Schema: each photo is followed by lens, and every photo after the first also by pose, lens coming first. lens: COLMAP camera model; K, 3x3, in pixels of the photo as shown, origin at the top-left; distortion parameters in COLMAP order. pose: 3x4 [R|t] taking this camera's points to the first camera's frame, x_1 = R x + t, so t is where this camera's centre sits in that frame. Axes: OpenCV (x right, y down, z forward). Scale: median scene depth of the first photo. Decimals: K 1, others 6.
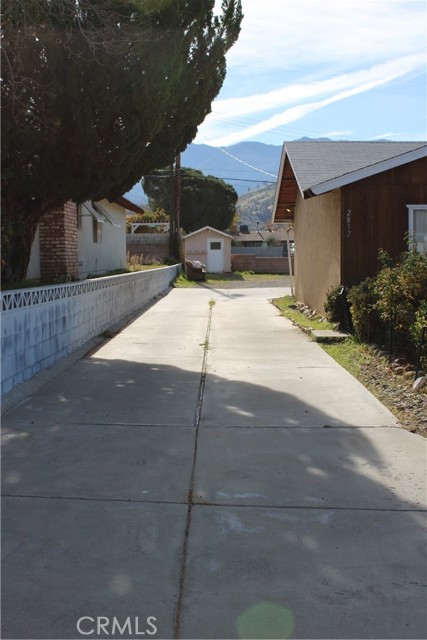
lens RADIAL K [[831.7, 0, 217.3], [0, 831.7, 314.5], [0, 0, 1]] dist [-0.071757, 0.000000]
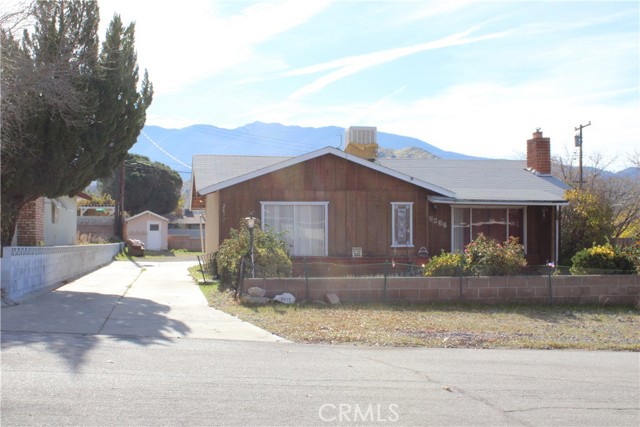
lens RADIAL K [[831.7, 0, 316.5], [0, 831.7, 211.8], [0, 0, 1]] dist [-0.071757, 0.000000]
pose [[0.984252, 0.013015, 0.176293, 0.018270], [0.005228, 0.994706, -0.102626, 0.018258], [-0.176695, 0.101931, 0.978973, -0.205458]]
